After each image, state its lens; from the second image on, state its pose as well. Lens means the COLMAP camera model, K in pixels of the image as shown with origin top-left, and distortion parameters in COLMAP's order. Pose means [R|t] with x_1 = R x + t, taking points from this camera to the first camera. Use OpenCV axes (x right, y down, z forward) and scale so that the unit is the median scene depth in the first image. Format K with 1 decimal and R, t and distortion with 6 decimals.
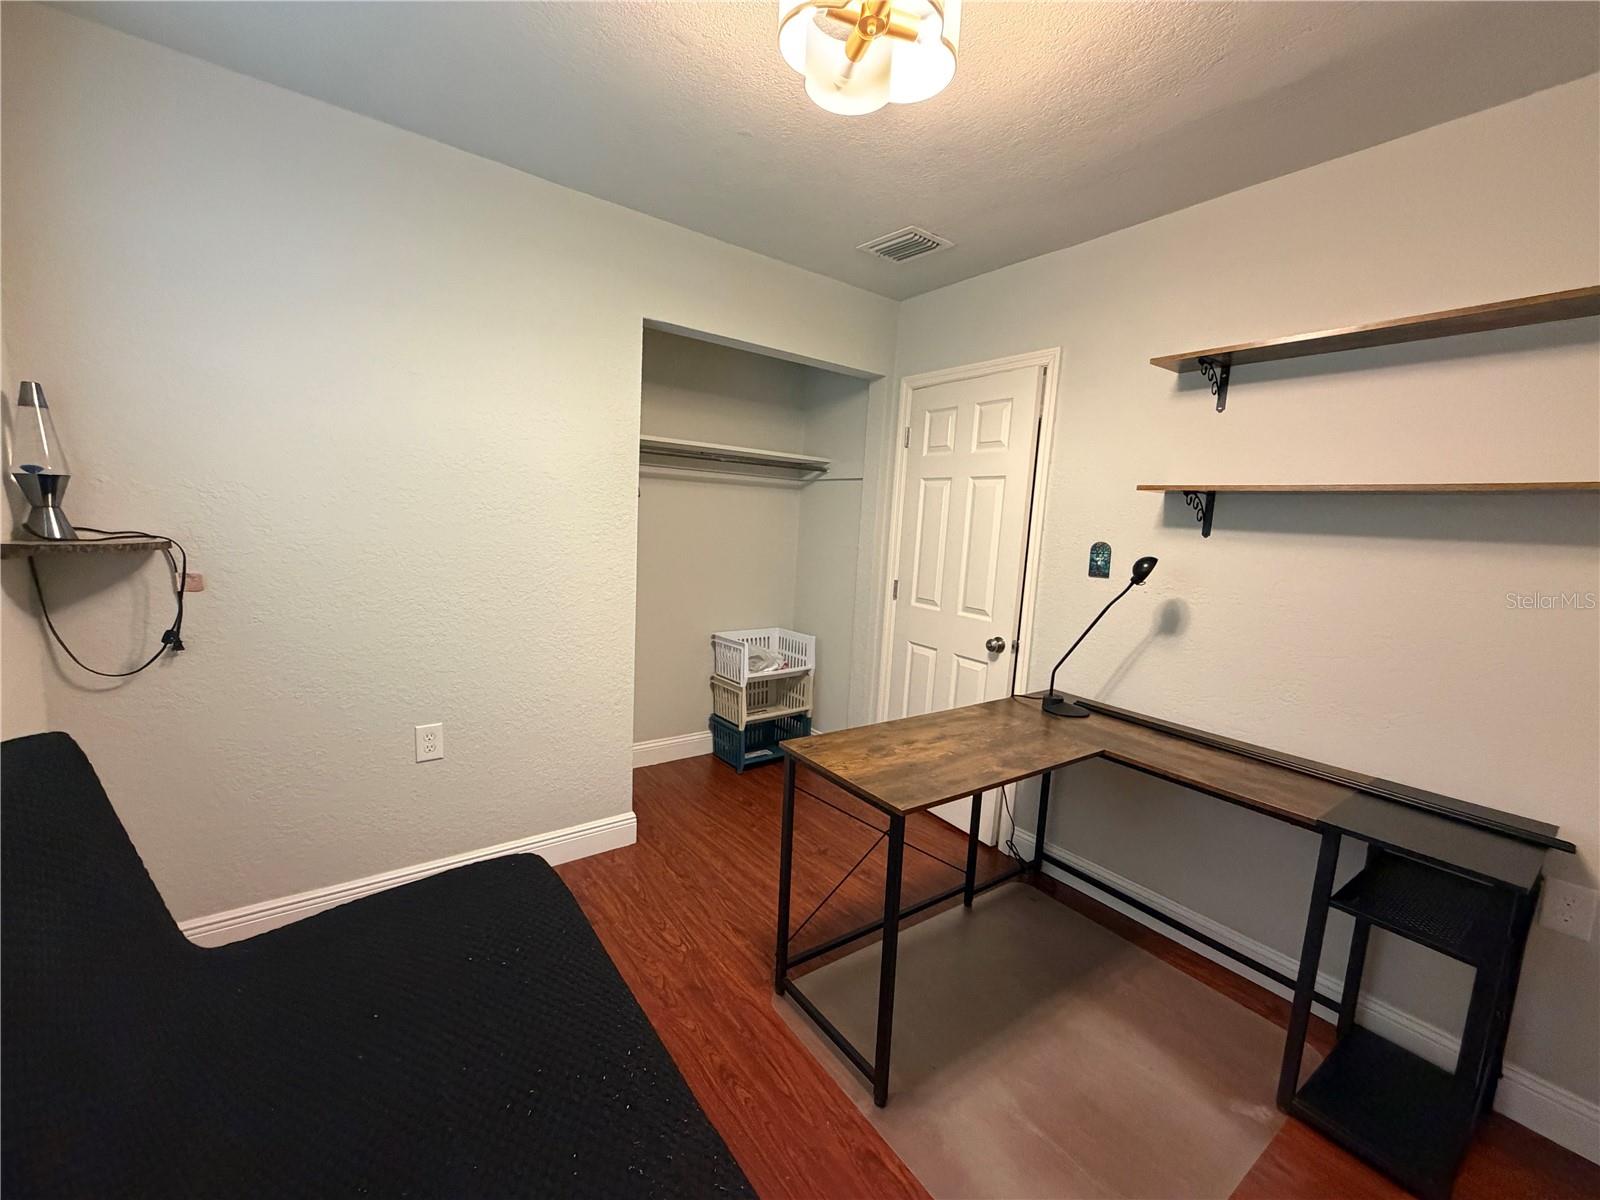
lens RADIAL K [[636.5, 0, 795.9], [0, 636.5, 602.4], [0, 0, 1]] dist [-0.001445, 0.000251]
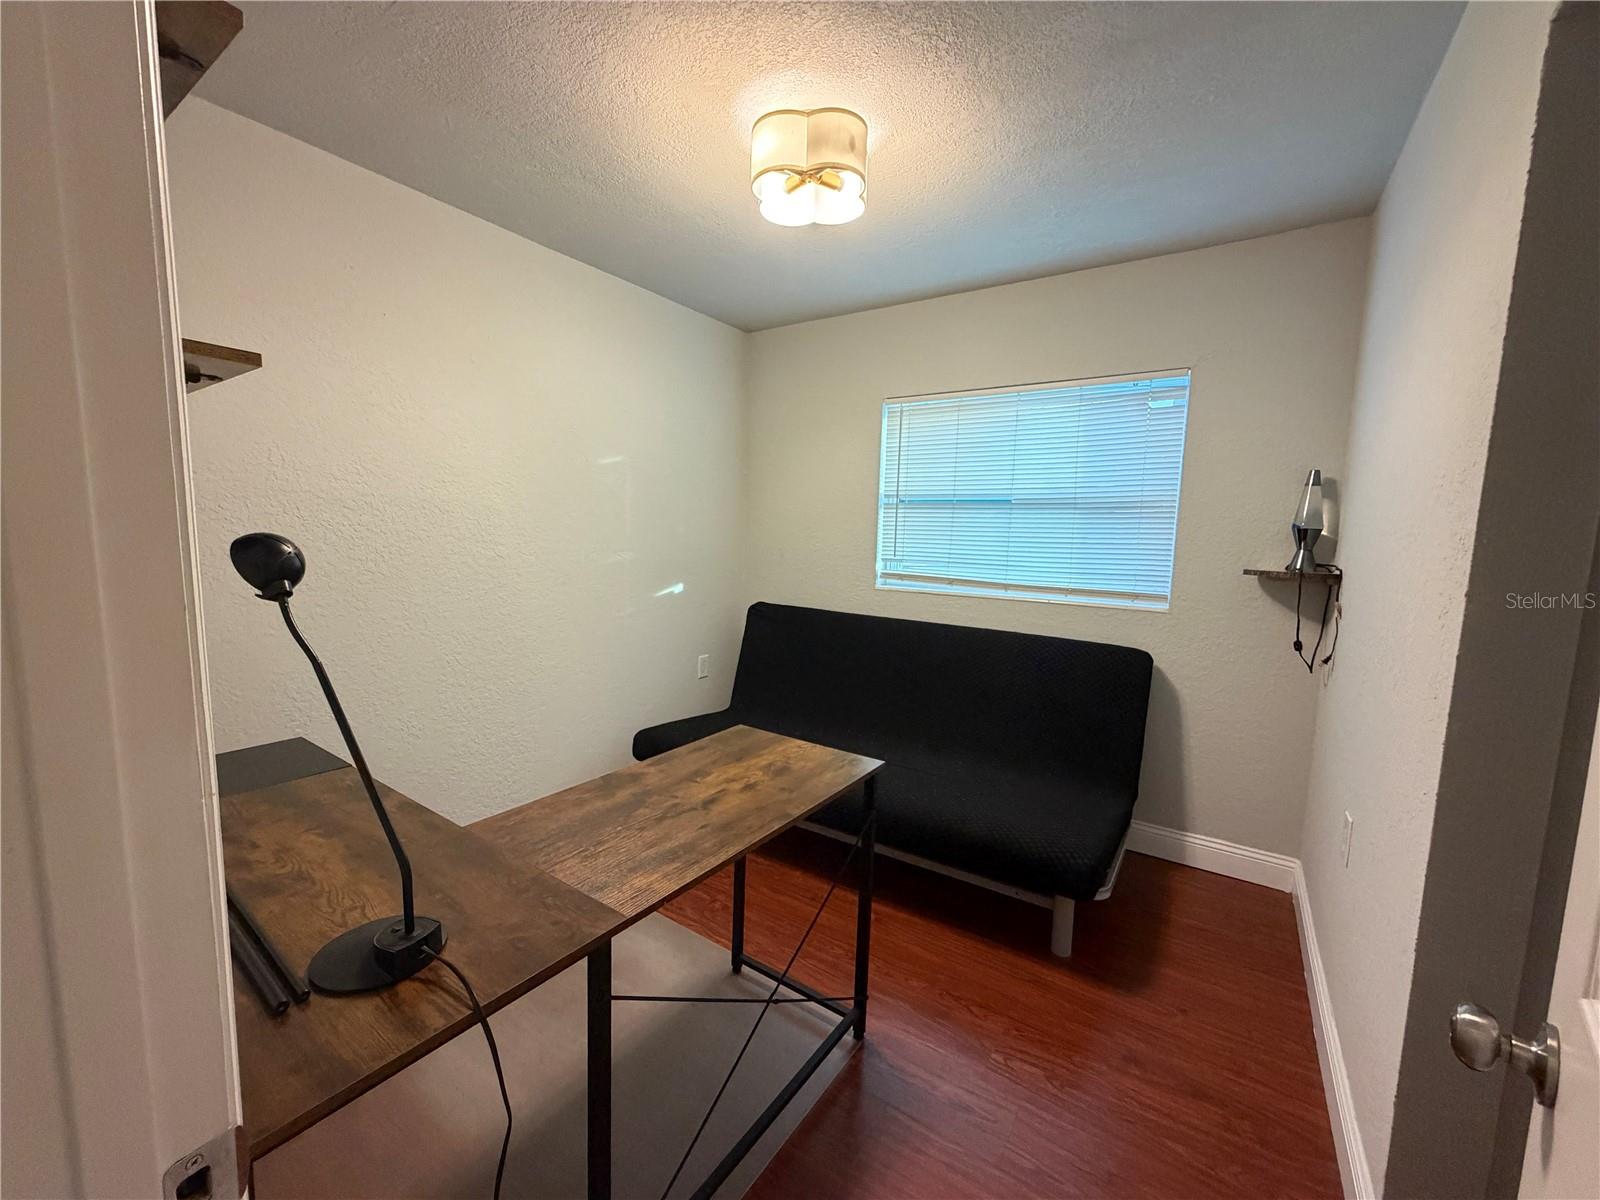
lens RADIAL K [[636.5, 0, 800.9], [0, 636.5, 605.7], [0, 0, 1]] dist [-0.001445, 0.000251]
pose [[-0.937466, -0.036002, -0.346211, 0.424128], [-0.115377, 0.970546, 0.211490, -0.182579], [0.328399, 0.238210, -0.914008, 1.792456]]
